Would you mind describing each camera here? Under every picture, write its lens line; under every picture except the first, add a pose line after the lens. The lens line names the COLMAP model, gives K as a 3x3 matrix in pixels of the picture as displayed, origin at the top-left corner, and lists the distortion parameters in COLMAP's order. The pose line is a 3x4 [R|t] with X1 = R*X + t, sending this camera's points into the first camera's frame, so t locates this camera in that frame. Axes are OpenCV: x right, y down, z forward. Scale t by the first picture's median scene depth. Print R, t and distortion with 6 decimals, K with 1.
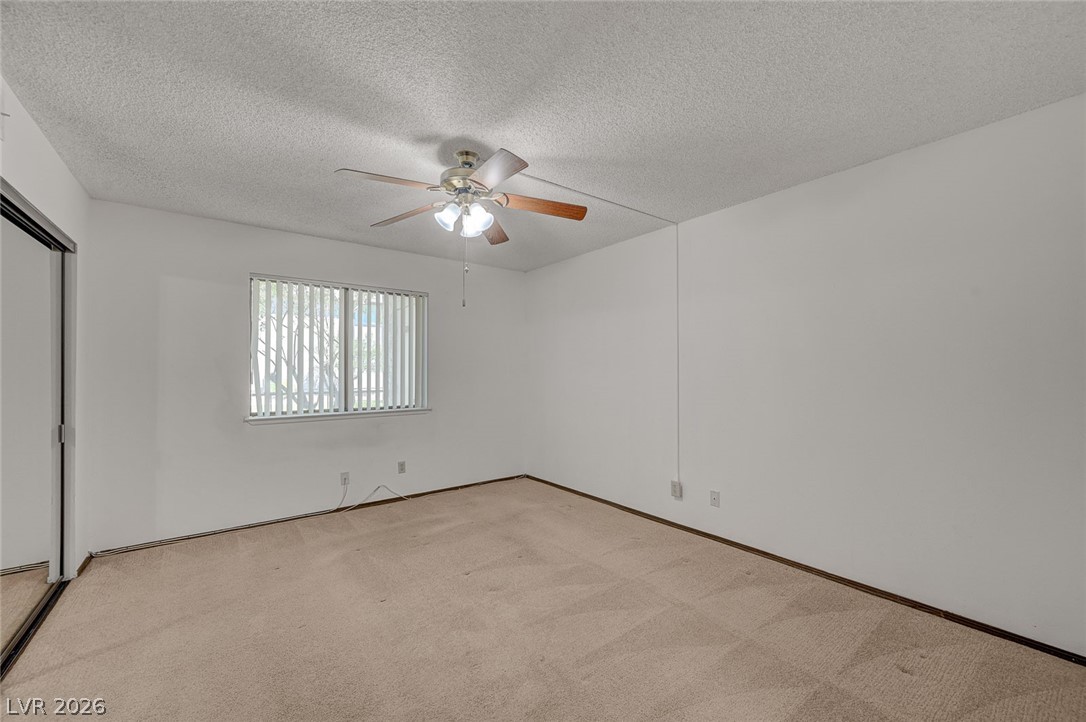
lens RADIAL K [[429.2, 0, 549.3], [0, 429.2, 368.8], [0, 0, 1]] dist [-0.000150, 0.000033]
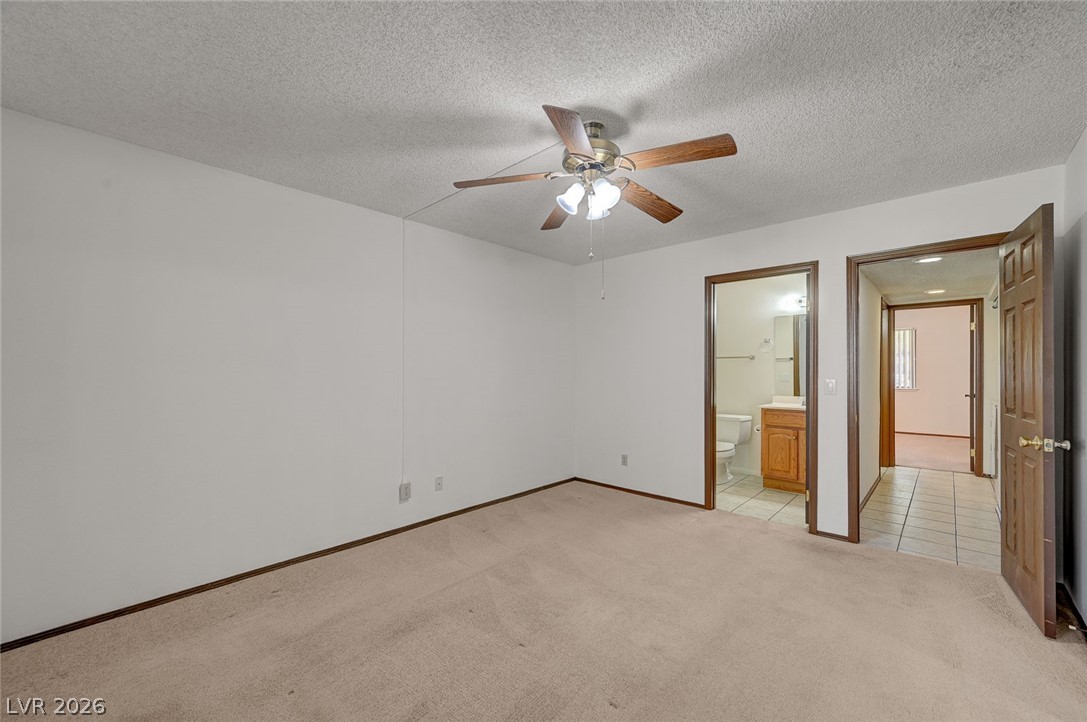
lens RADIAL K [[429.6, 0, 549.8], [0, 429.6, 368.8], [0, 0, 1]] dist [-0.000150, 0.000033]
pose [[-0.166087, 0.005712, 0.986095, -0.783001], [-0.006695, 0.999954, -0.006920, 0.007919], [-0.986088, -0.007751, -0.166041, 0.913865]]
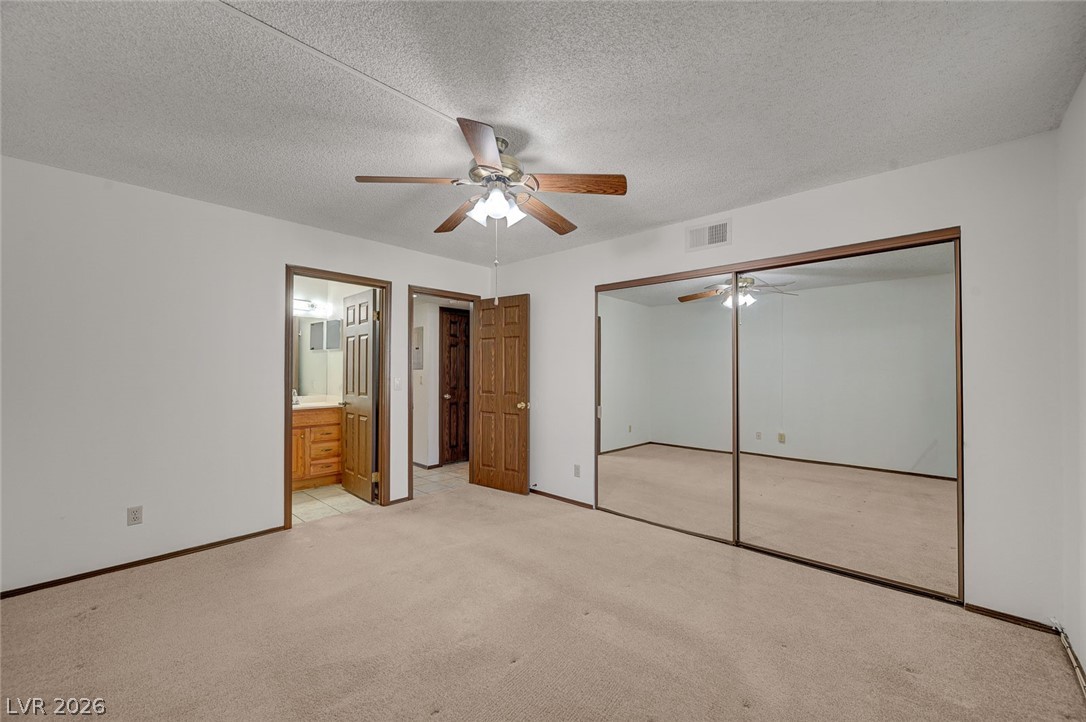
lens RADIAL K [[429.2, 0, 549.3], [0, 429.2, 368.8], [0, 0, 1]] dist [-0.000150, 0.000033]
pose [[-0.985617, -0.001219, -0.168989, -0.110742], [0.000437, 0.999952, -0.009763, 0.005947], [0.168992, -0.009696, -0.985570, 1.440987]]
